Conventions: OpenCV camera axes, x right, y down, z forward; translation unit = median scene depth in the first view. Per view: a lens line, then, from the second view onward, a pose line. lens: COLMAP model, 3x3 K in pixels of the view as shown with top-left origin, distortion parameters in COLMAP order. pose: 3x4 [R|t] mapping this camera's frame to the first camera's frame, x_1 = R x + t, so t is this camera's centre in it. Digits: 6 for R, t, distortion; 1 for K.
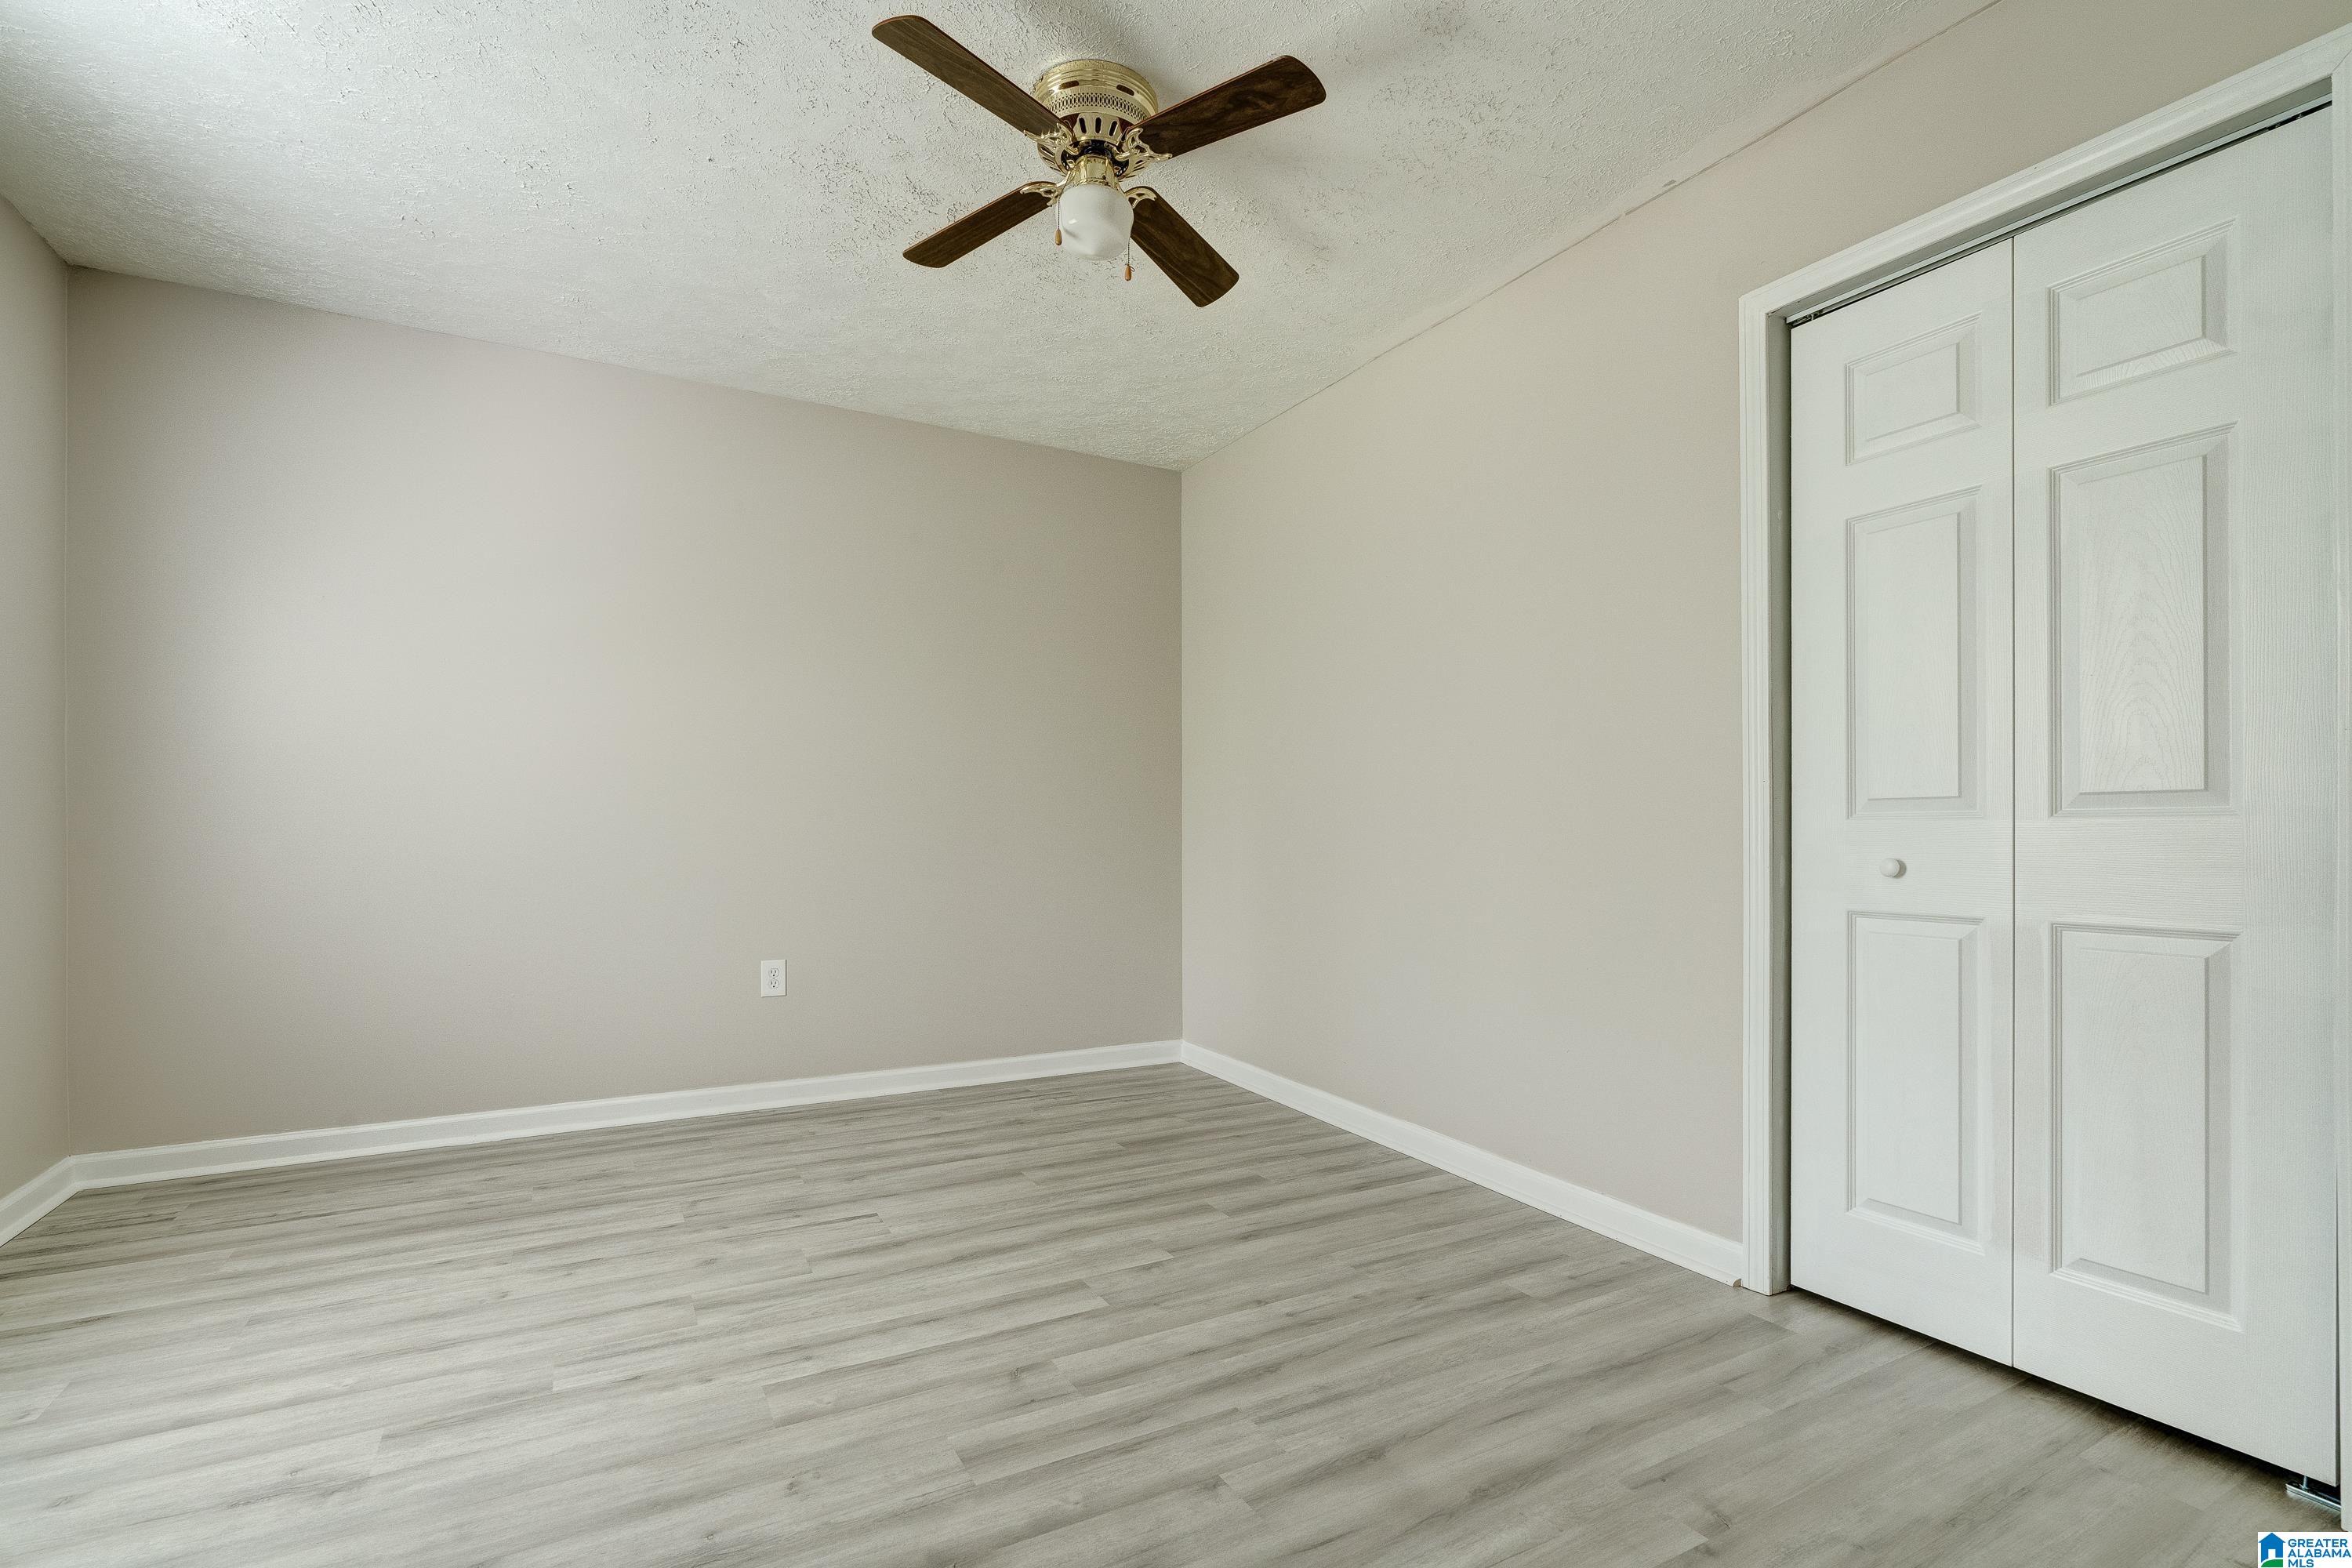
lens RADIAL K [[1063.9, 0, 1176.0], [0, 1063.9, 801.2], [0, 0, 1]] dist [-0.002912, 0.001930]
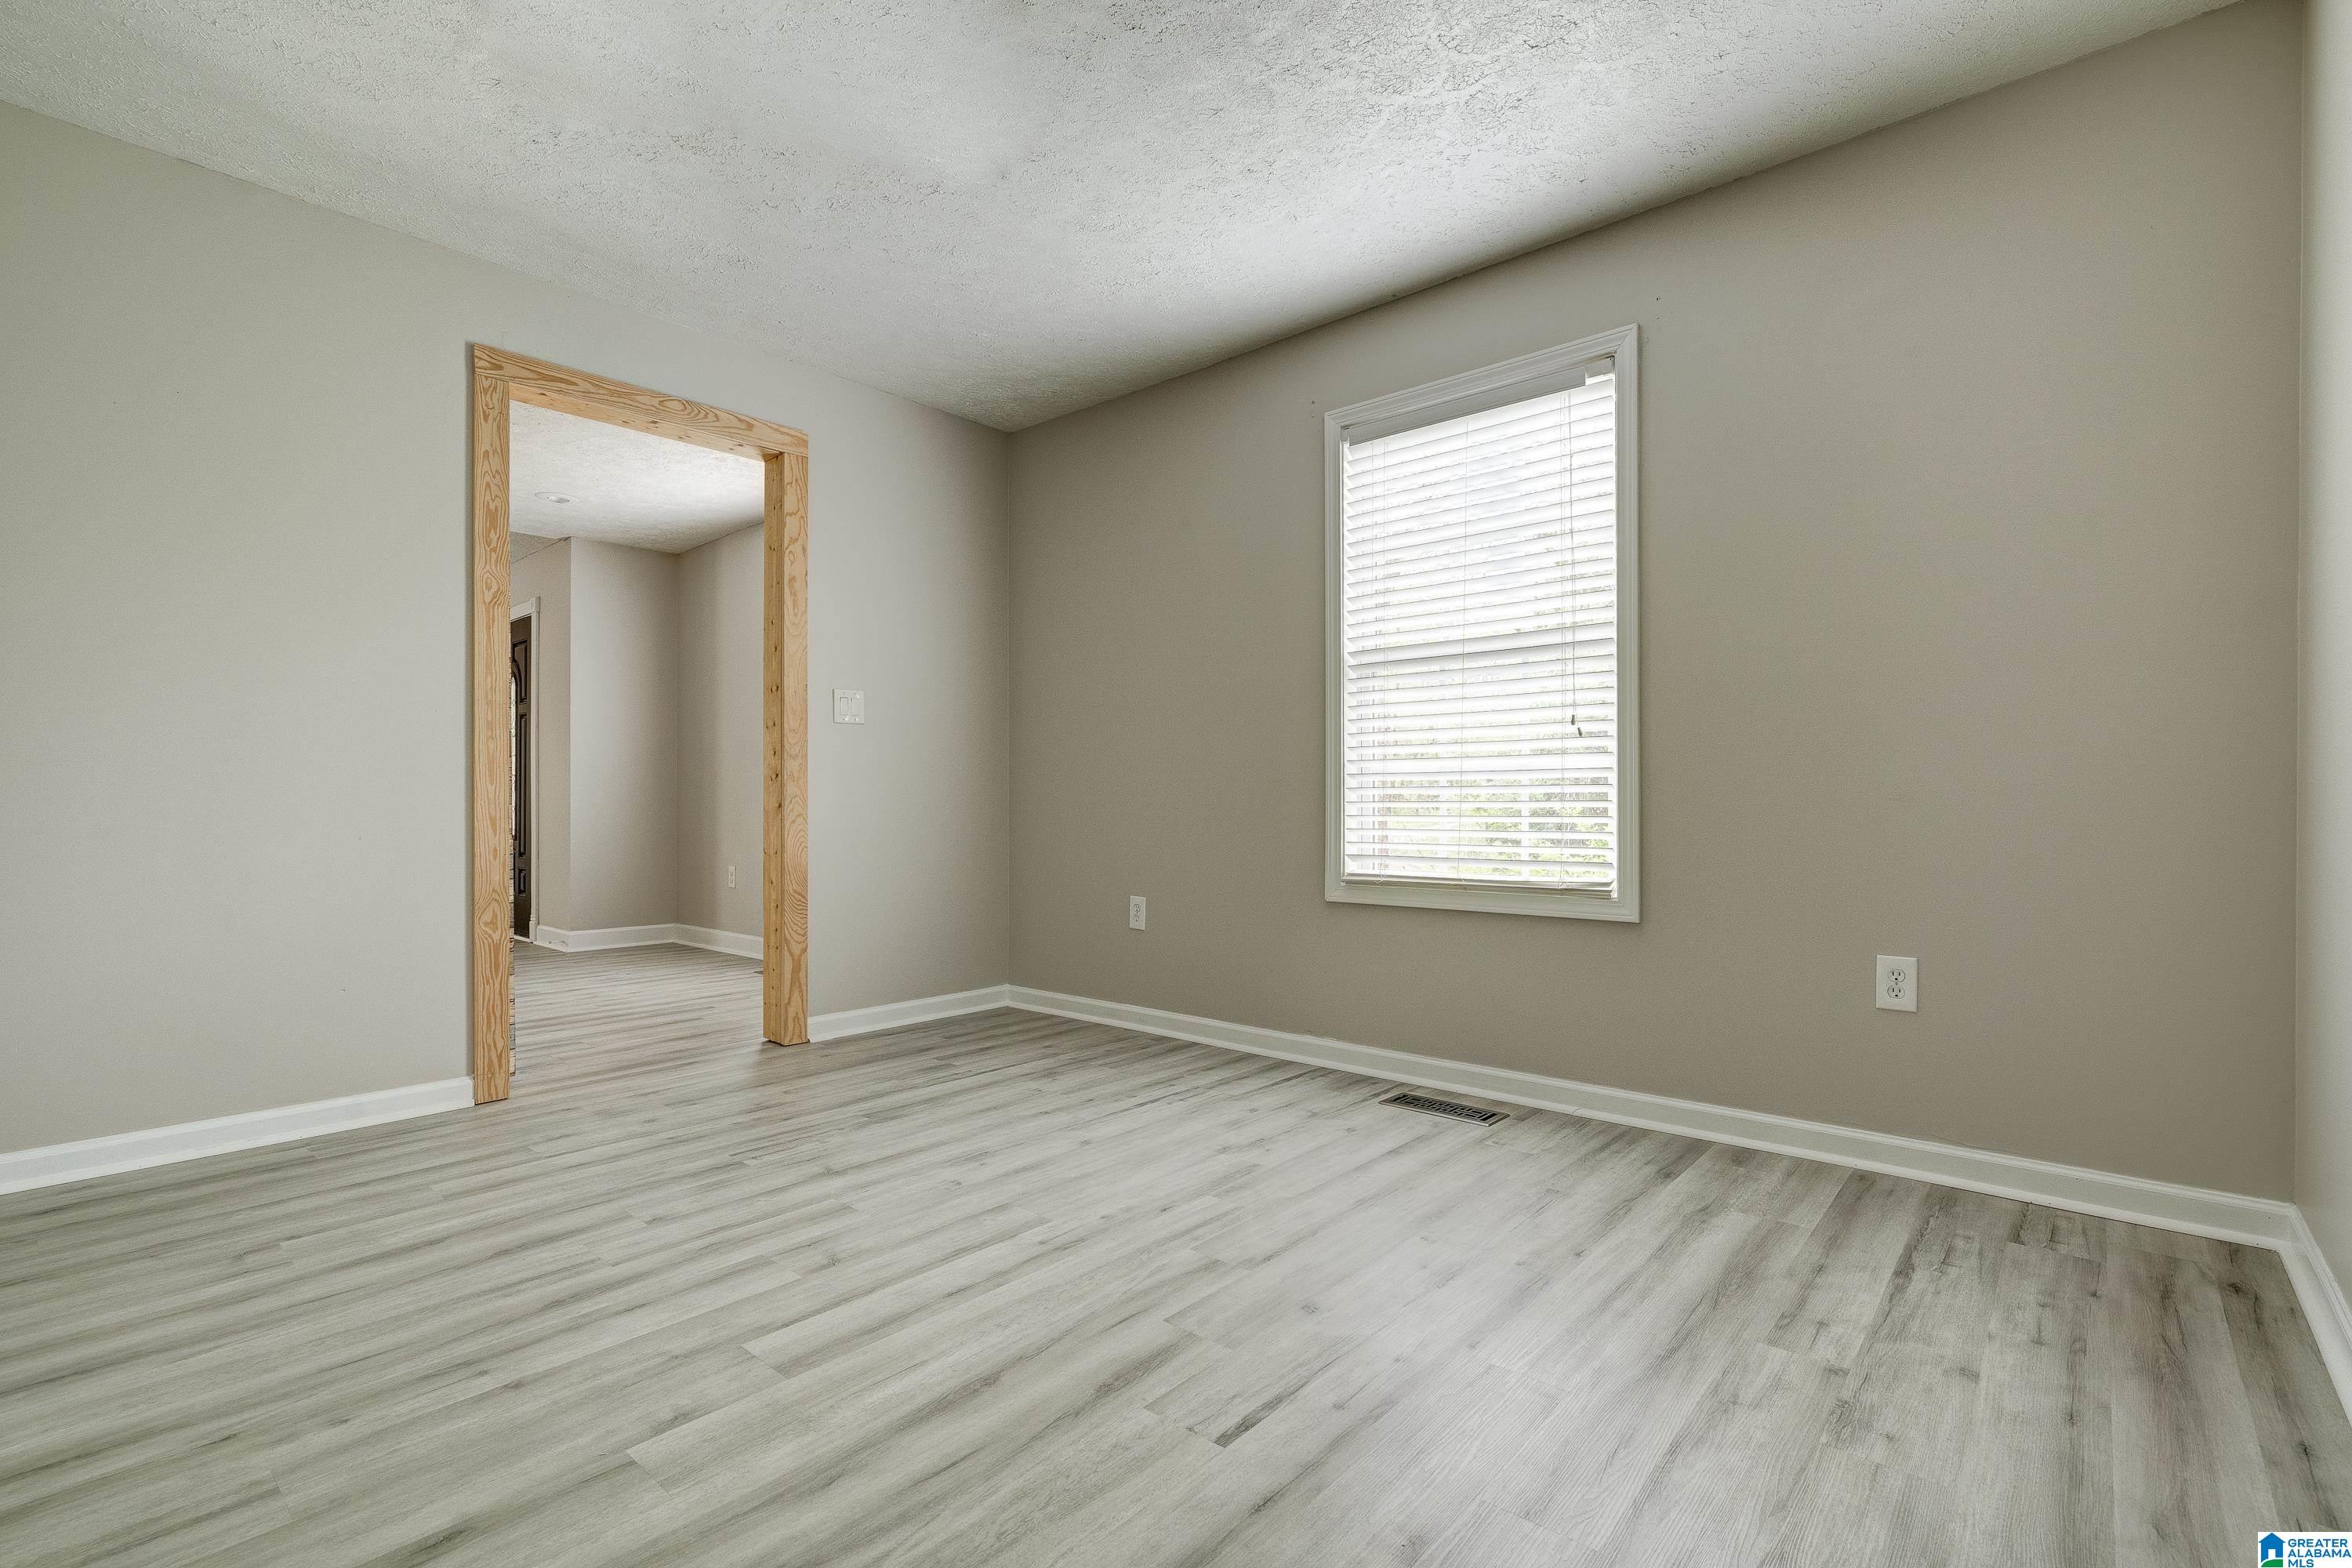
lens RADIAL K [[1063.9, 0, 1178.8], [0, 1063.9, 796.4], [0, 0, 1]] dist [-0.002912, 0.001930]
pose [[-0.939824, -0.006146, -0.341603, -0.099208], [0.003925, 0.999578, -0.028780, 0.098383], [0.341636, -0.028389, -0.939403, 1.926648]]
